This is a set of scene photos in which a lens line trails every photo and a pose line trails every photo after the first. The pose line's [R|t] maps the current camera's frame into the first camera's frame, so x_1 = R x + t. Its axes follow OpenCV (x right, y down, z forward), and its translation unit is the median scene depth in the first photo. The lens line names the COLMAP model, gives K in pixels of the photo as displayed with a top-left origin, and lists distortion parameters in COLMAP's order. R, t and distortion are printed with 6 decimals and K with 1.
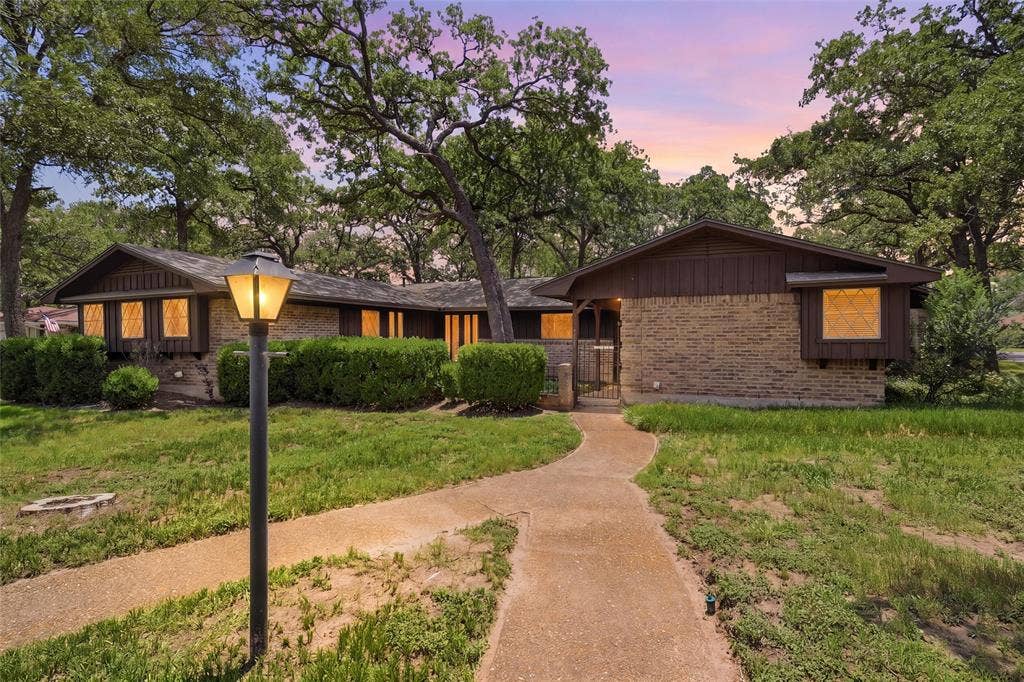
lens RADIAL K [[469.4, 0, 512.2], [0, 469.4, 342.8], [0, 0, 1]] dist [0.000057, -0.000286]
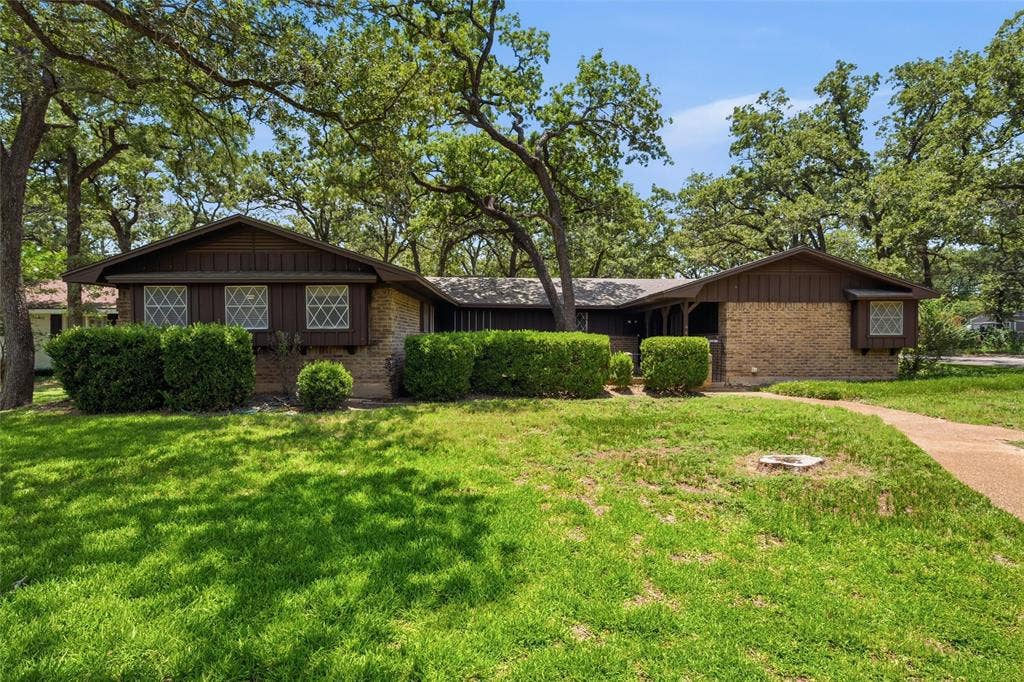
lens RADIAL K [[469.4, 0, 511.2], [0, 469.4, 337.5], [0, 0, 1]] dist [0.000057, -0.000286]
pose [[0.918102, 0.001759, 0.396341, -0.847169], [-0.002760, 0.999994, 0.001955, -0.000285], [-0.396335, -0.002889, 0.918101, 0.077585]]
